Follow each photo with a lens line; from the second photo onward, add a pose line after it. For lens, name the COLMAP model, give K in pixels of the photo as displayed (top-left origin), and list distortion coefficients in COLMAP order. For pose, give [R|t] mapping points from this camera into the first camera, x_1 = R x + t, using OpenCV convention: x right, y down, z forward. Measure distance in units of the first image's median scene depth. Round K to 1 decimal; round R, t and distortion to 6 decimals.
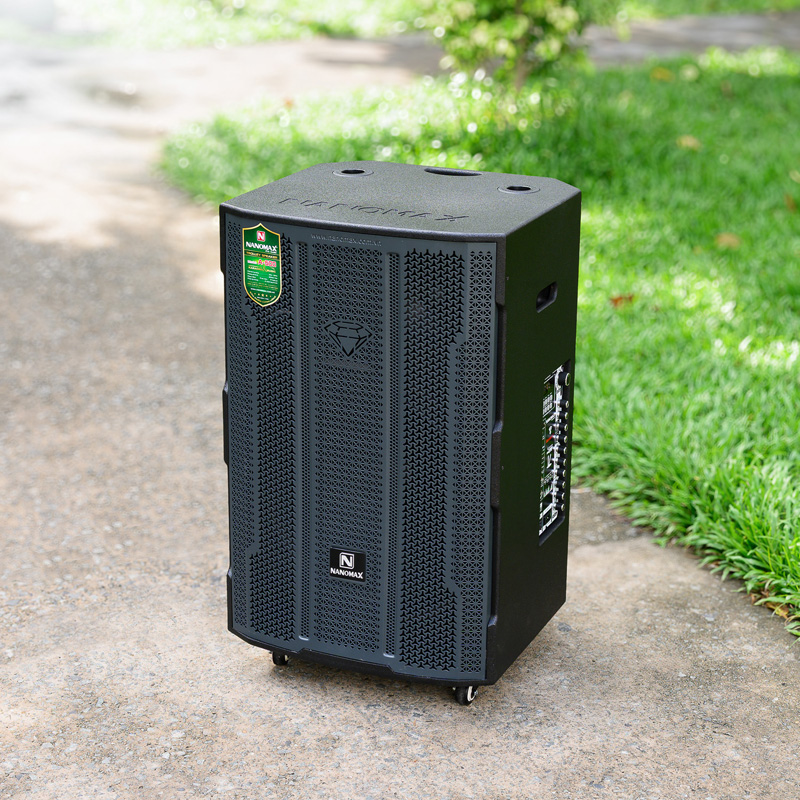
lens RADIAL K [[1931.0, 0, 400.0], [0, 1931.0, 400.0], [0, 0, 1]] dist [-0.001905, -0.541527]
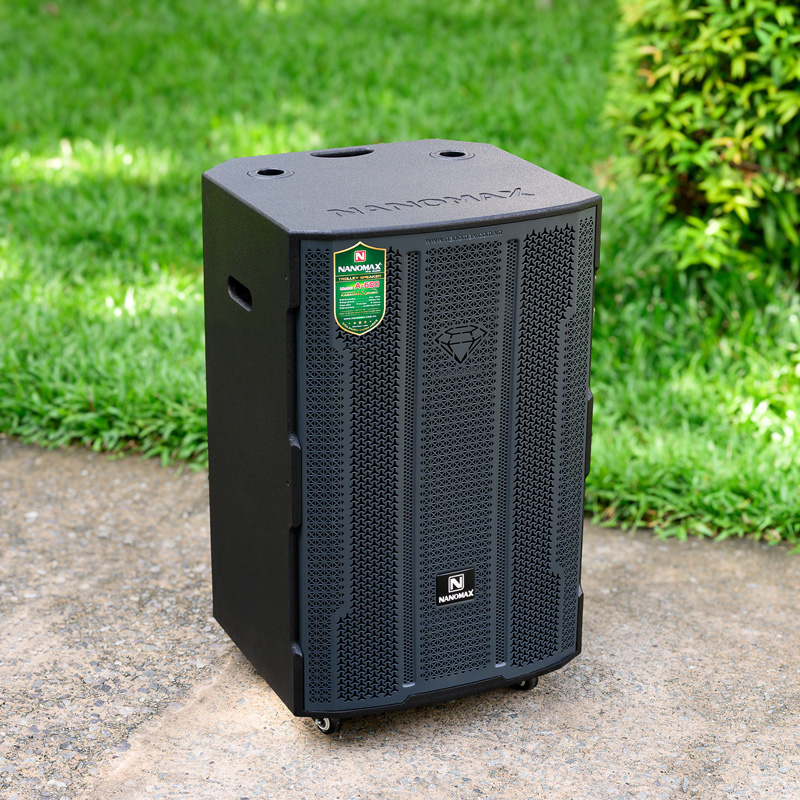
lens RADIAL K [[1931.0, 0, 400.0], [0, 1931.0, 400.0], [0, 0, 1]] dist [-0.001905, -0.541527]
pose [[0.666990, -0.266443, 0.695796, -0.671662], [0.235032, 0.961431, 0.142861, -0.140231], [-0.707025, 0.068247, 0.703888, 0.371655]]
